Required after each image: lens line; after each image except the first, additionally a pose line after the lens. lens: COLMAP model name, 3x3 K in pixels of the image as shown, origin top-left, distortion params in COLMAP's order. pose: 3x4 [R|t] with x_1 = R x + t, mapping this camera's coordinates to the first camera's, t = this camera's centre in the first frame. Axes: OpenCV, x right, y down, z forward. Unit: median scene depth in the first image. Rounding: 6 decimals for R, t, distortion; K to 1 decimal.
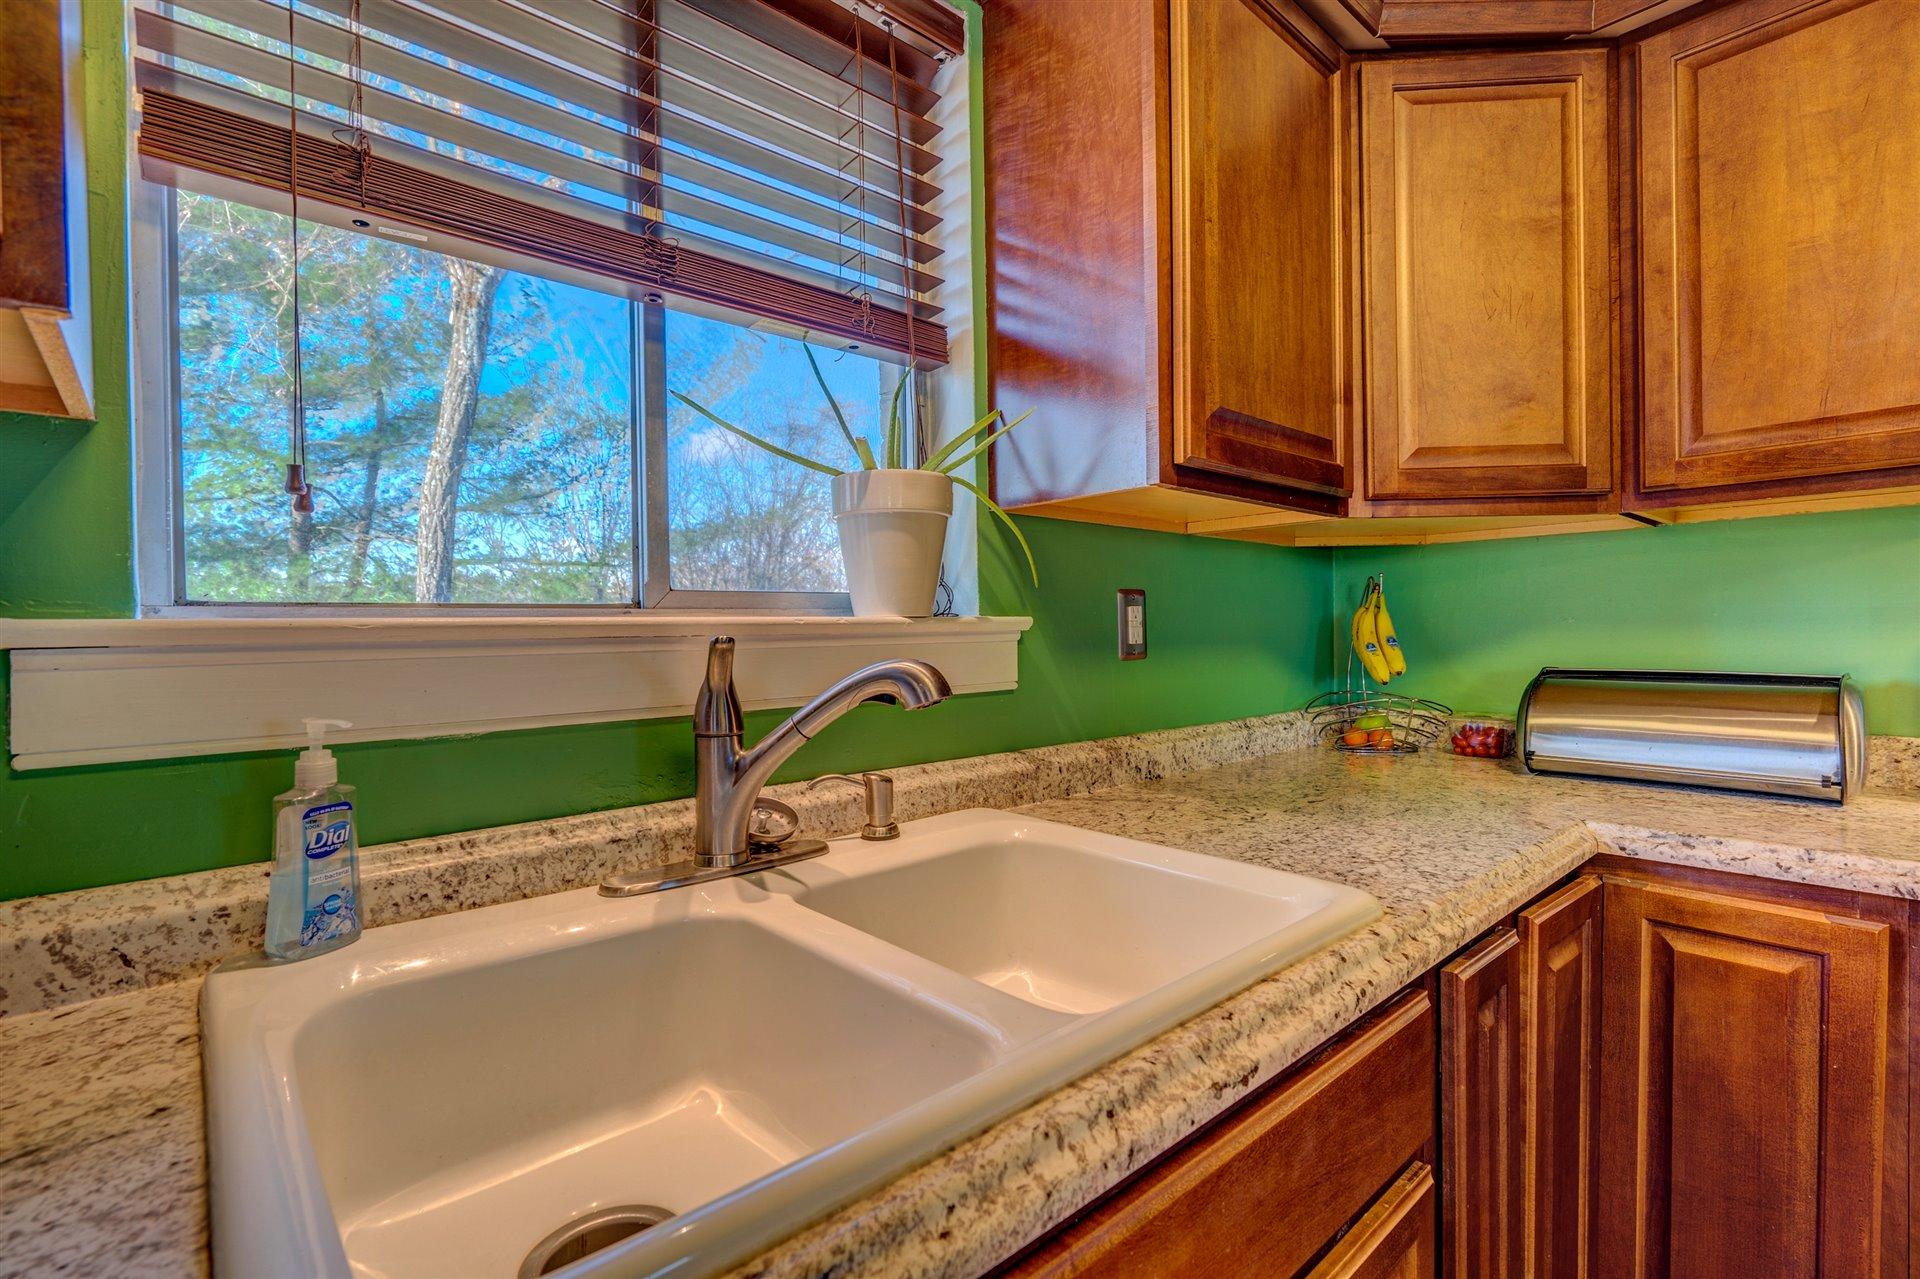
lens RADIAL K [[903.2, 0, 945.4], [0, 903.2, 634.0], [0, 0, 1]] dist [-0.000107, 0.001087]
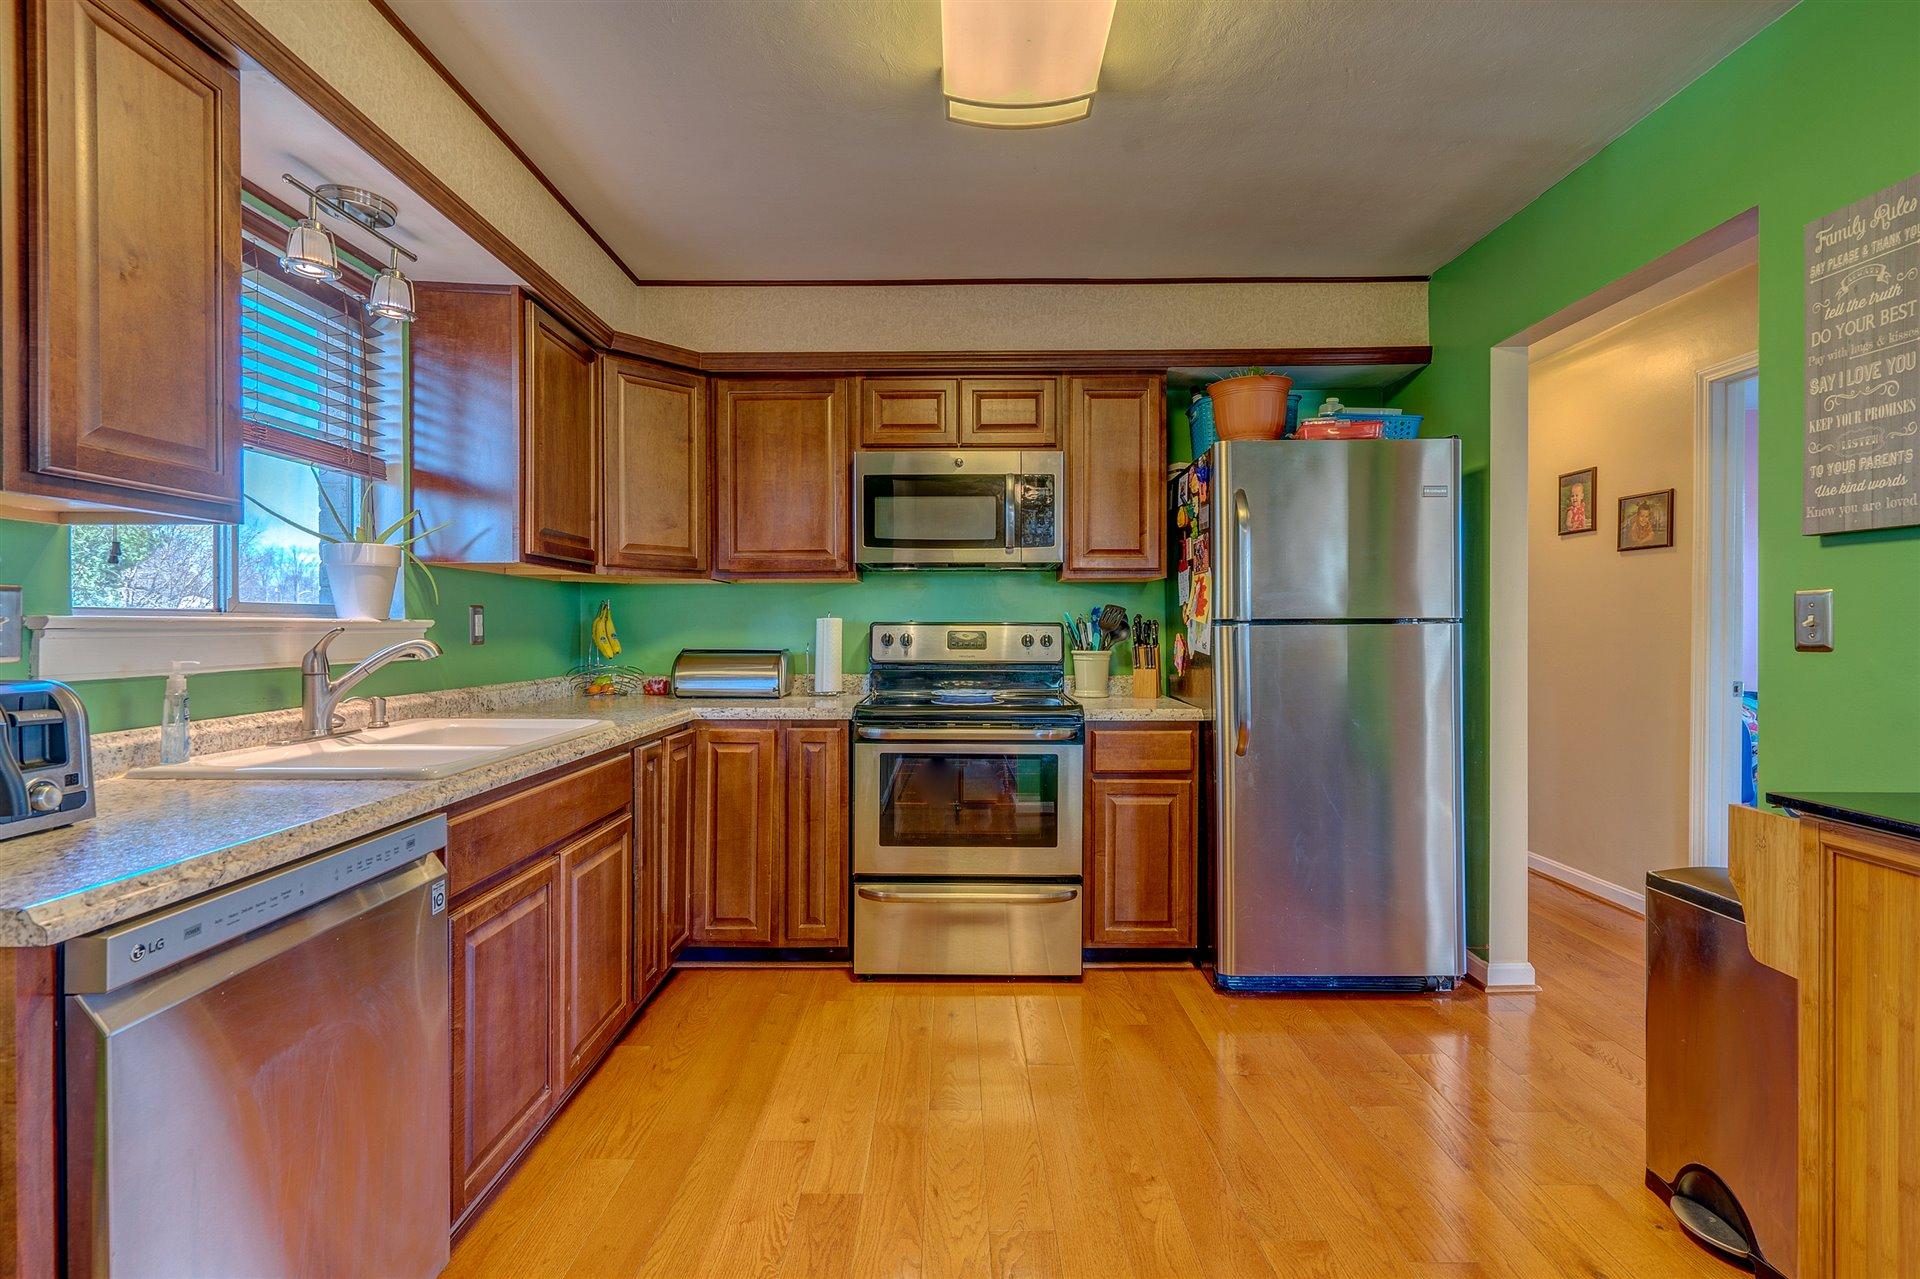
lens RADIAL K [[903.2, 0, 945.4], [0, 903.2, 634.0], [0, 0, 1]] dist [-0.000107, 0.001087]
pose [[0.681392, 0.006987, 0.731885, -0.551559], [-0.004250, 0.999975, -0.005590, 0.015520], [-0.731906, 0.000698, 0.681405, -1.052452]]
